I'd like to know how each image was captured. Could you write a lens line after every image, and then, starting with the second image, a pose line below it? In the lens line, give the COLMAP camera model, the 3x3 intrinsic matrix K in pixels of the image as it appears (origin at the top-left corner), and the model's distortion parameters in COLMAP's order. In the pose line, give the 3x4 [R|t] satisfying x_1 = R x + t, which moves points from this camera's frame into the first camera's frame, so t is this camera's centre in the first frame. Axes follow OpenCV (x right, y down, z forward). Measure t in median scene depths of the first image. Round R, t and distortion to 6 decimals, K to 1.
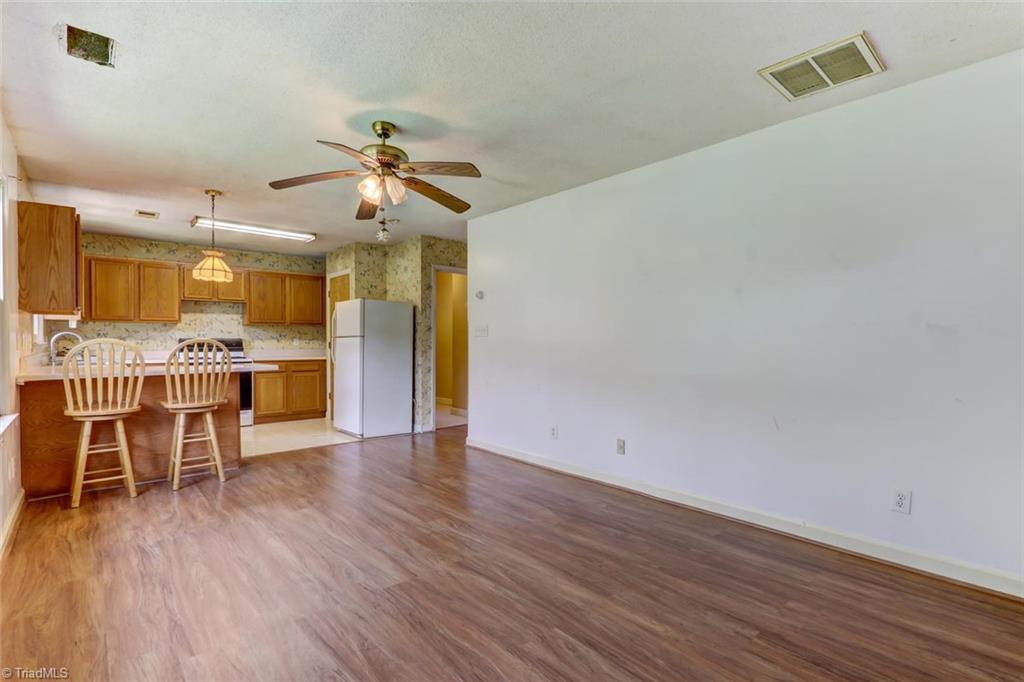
lens RADIAL K [[478.8, 0, 508.7], [0, 478.8, 346.1], [0, 0, 1]] dist [-0.001708, -0.000002]
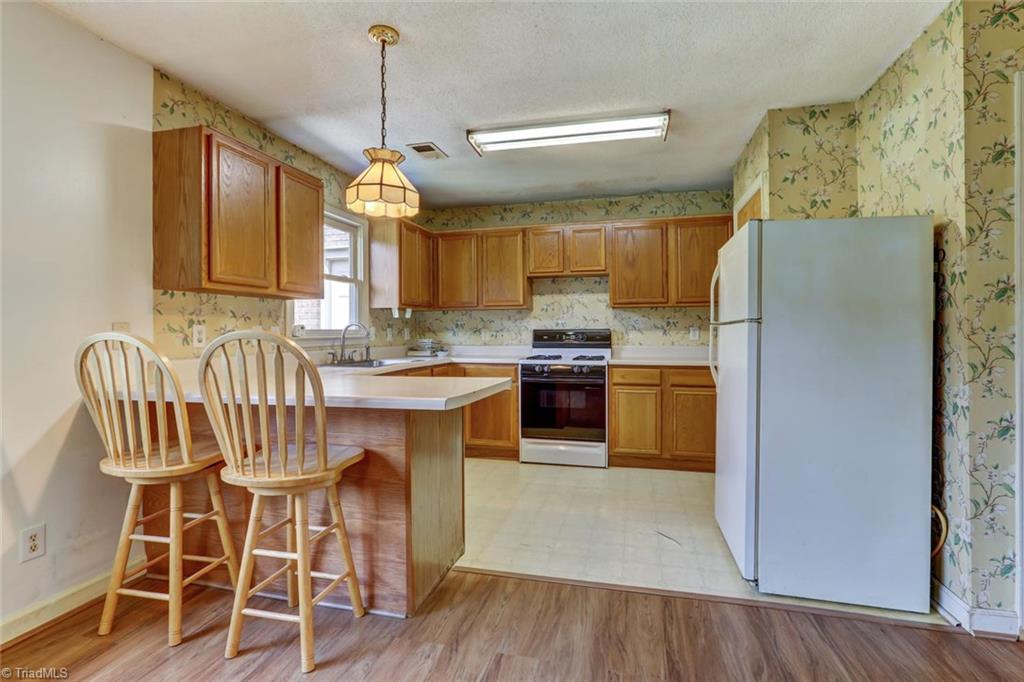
lens RADIAL K [[486.7, 0, 508.7], [0, 486.7, 329.1], [0, 0, 1]] dist [-0.002380, -0.000115]
pose [[0.566879, -0.008238, -0.823760, -0.091473], [-0.003567, 0.999916, -0.012454, -0.007394], [0.823793, 0.009998, 0.566802, 0.574857]]
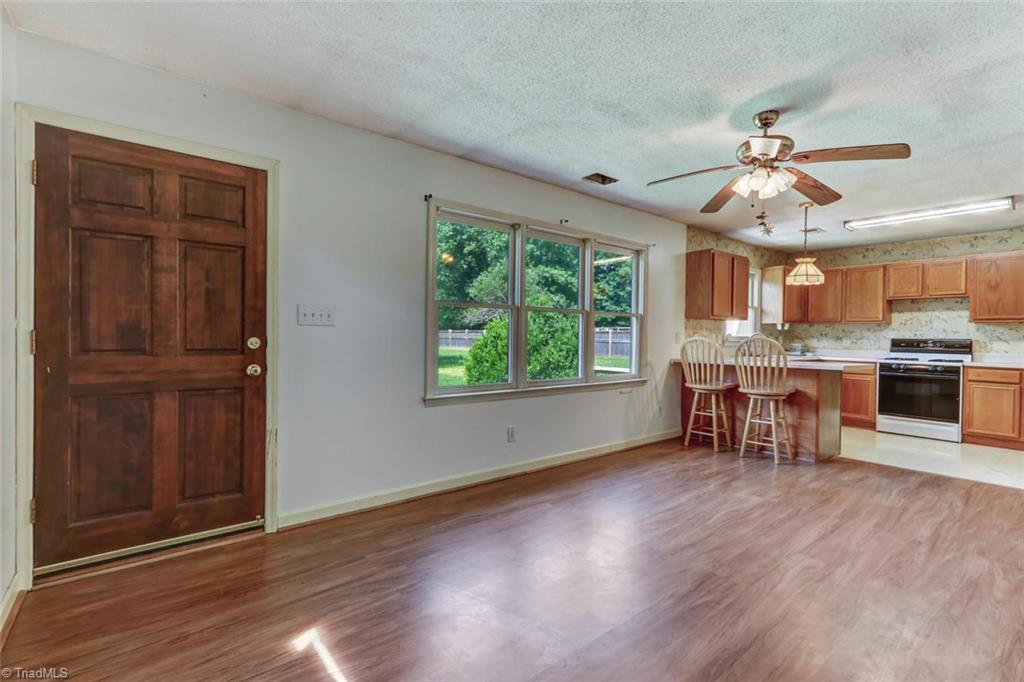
lens RADIAL K [[467.1, 0, 512.0], [0, 467.1, 341.0], [0, 0, 1]] dist [0.013813, 0.000543]
pose [[-0.028223, 0.010477, -0.999547, 0.336415], [-0.023834, 0.999654, 0.011151, -0.002913], [0.999317, 0.024138, -0.027963, 0.253399]]
